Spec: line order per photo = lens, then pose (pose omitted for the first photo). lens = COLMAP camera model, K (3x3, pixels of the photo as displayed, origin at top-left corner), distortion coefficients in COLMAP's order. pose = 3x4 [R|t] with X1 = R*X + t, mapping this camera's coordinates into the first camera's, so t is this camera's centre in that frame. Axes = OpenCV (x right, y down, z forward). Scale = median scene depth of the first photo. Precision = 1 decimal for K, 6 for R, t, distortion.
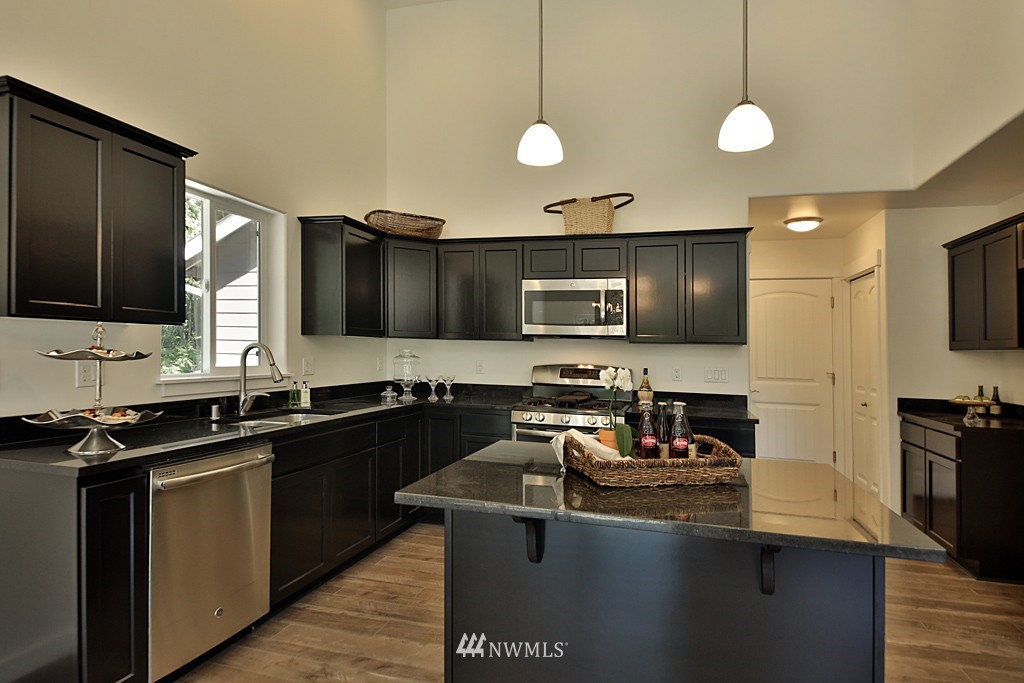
lens RADIAL K [[569.2, 0, 512.0], [0, 569.2, 341.5], [0, 0, 1]] dist [0.028870, -0.000009]
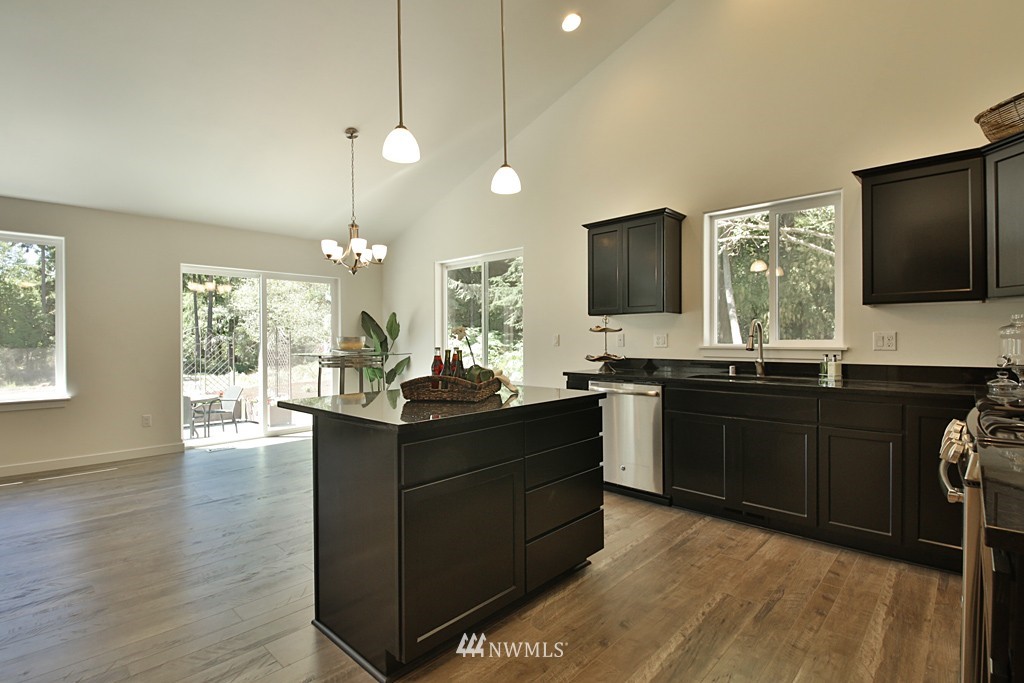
lens RADIAL K [[502.8, 0, 512.0], [0, 502.8, 341.5], [0, 0, 1]] dist [0.066543, -0.049798]
pose [[-0.461222, -0.014222, -0.887171, 0.703745], [0.009592, 0.999733, -0.021013, 0.060882], [0.887233, -0.018201, -0.460962, 0.919106]]
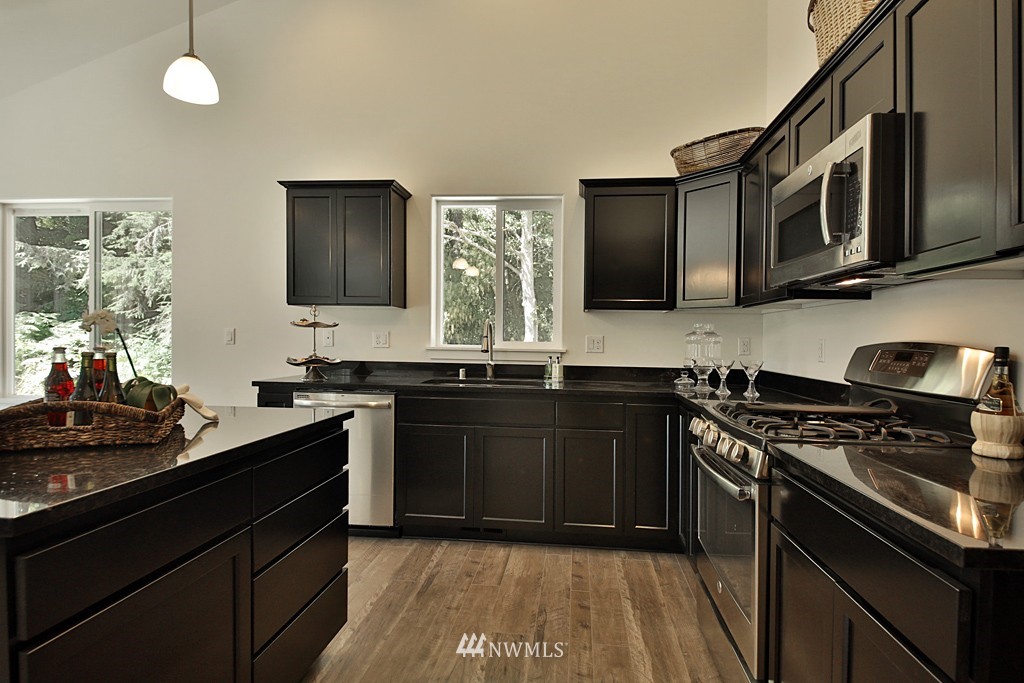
lens RADIAL K [[550.9, 0, 525.9], [0, 550.9, 347.3], [0, 0, 1]] dist [0.035648, -0.001430]
pose [[0.170319, -0.002483, -0.985386, 0.605519], [0.003460, 0.999992, -0.001922, 0.055315], [0.985383, -0.003082, 0.170326, 0.779946]]
